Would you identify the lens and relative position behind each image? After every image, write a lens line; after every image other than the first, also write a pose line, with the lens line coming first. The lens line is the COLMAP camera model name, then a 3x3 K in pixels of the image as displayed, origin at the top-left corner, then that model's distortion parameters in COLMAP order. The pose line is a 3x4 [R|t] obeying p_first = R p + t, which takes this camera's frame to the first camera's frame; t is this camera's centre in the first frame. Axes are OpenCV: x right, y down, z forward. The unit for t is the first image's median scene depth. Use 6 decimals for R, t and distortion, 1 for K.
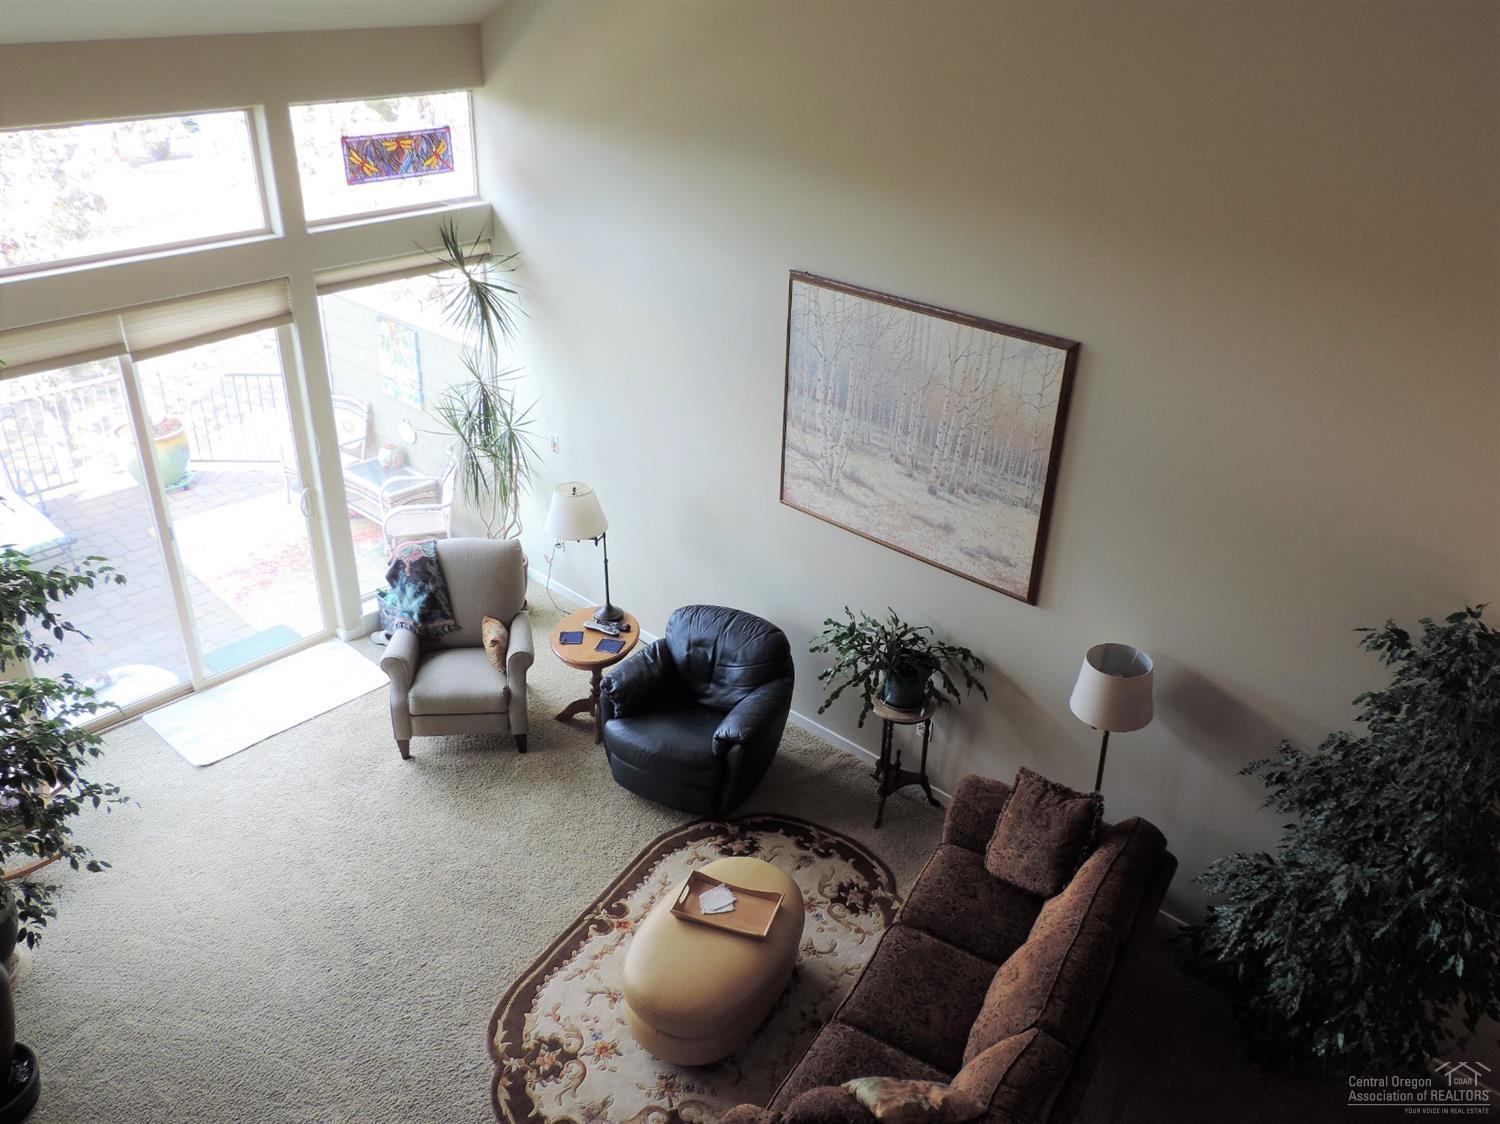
lens RADIAL K [[1199.3, 0, 750.5], [0, 1199.3, 557.8], [0, 0, 1]] dist [0.011637, 0.002460]
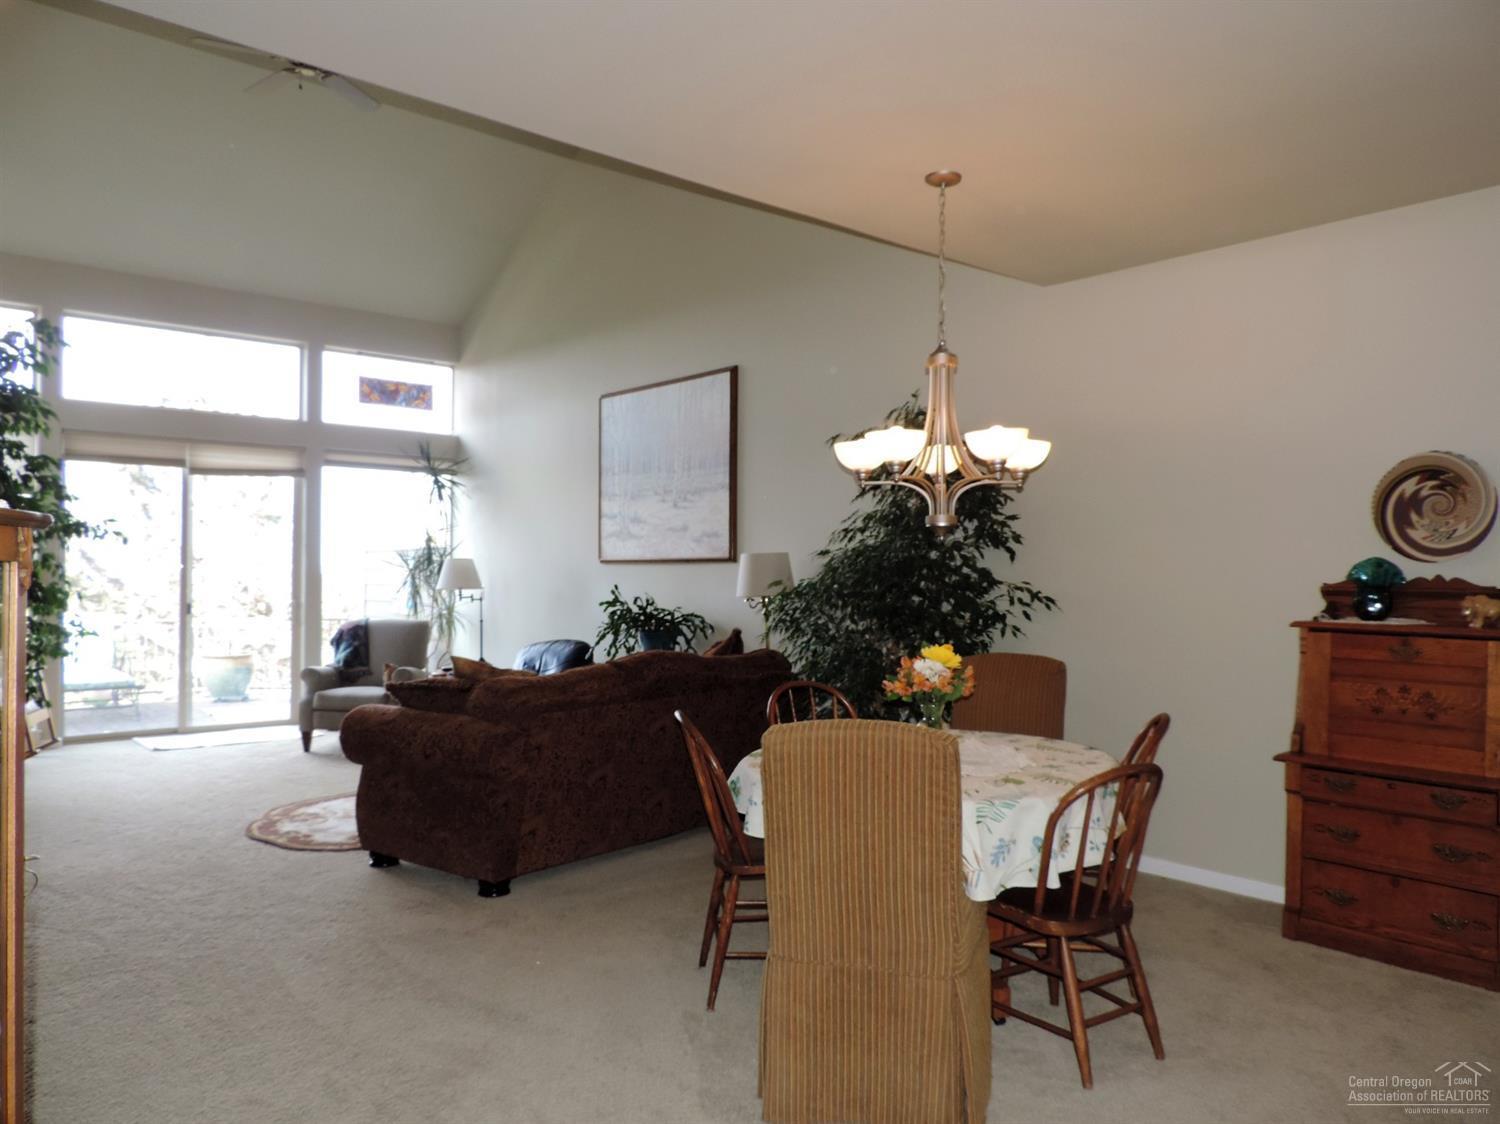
lens RADIAL K [[1079.2, 0, 749.3], [0, 1079.2, 558.6], [0, 0, 1]] dist [-0.003995, 0.002646]
pose [[0.993328, -0.023079, -0.112993, 0.368354], [-0.034141, 0.877007, -0.479263, 0.591068], [0.110156, 0.479923, 0.870367, -0.079231]]
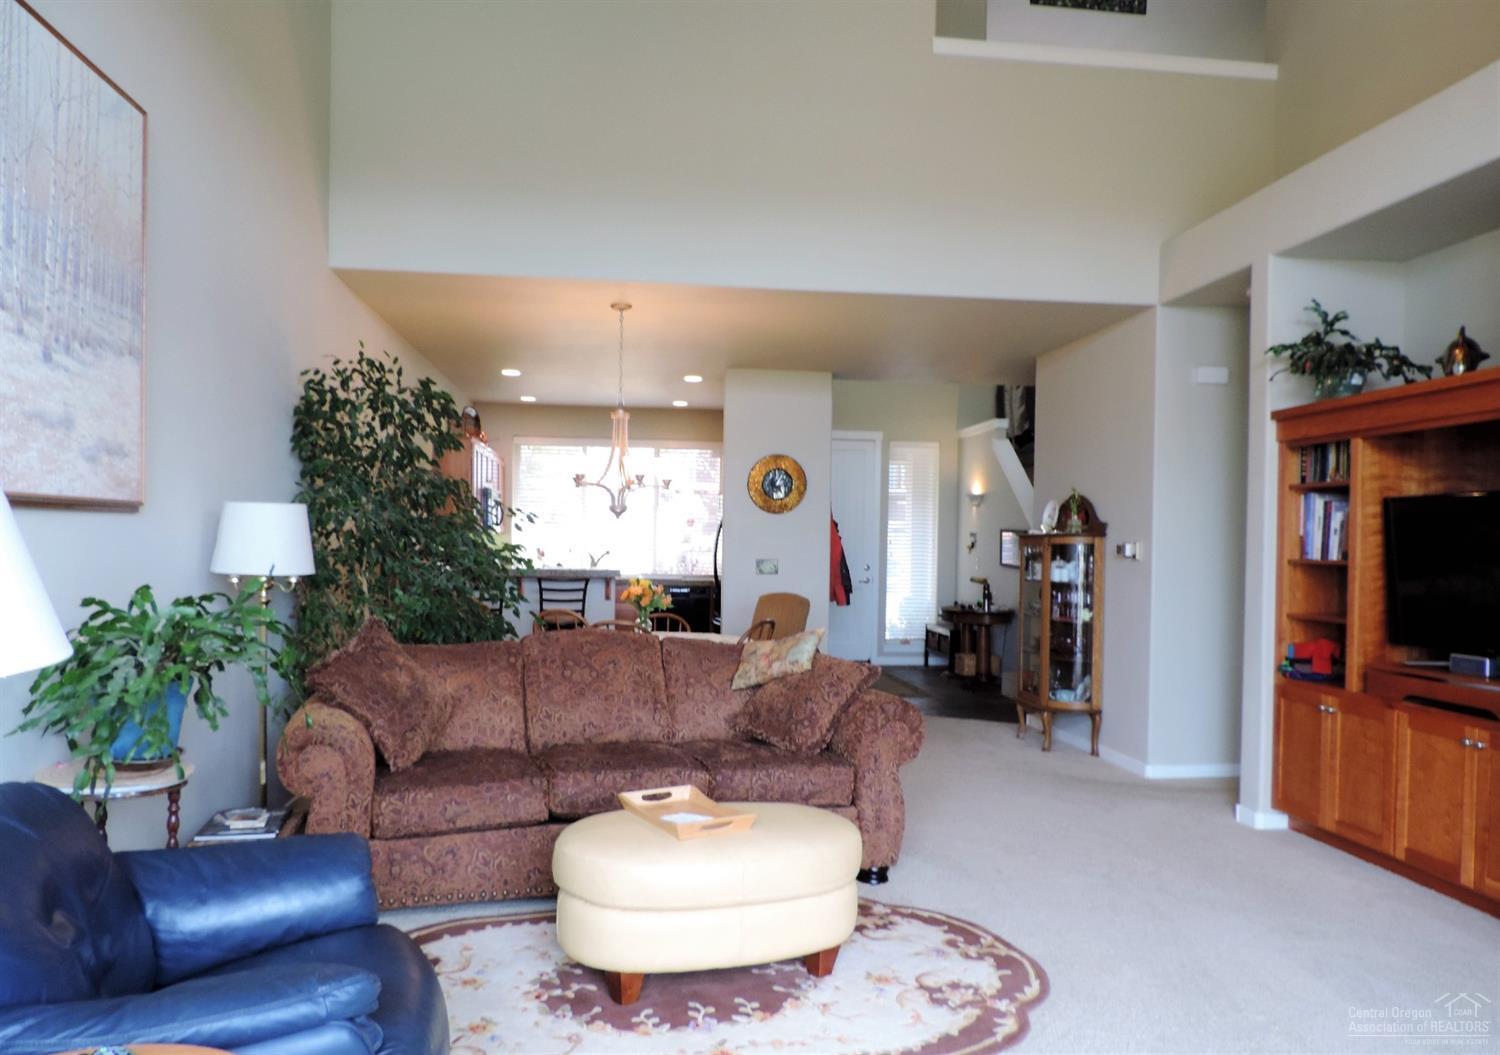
lens RADIAL K [[1090.4, 0, 761.3], [0, 1090.4, 561.1], [0, 0, 1]] dist [-0.027161, -0.000364]
pose [[-0.768283, -0.045607, 0.638484, -0.394646], [0.277151, 0.875415, 0.396024, -0.074366], [-0.577000, 0.481215, -0.659926, 1.131906]]
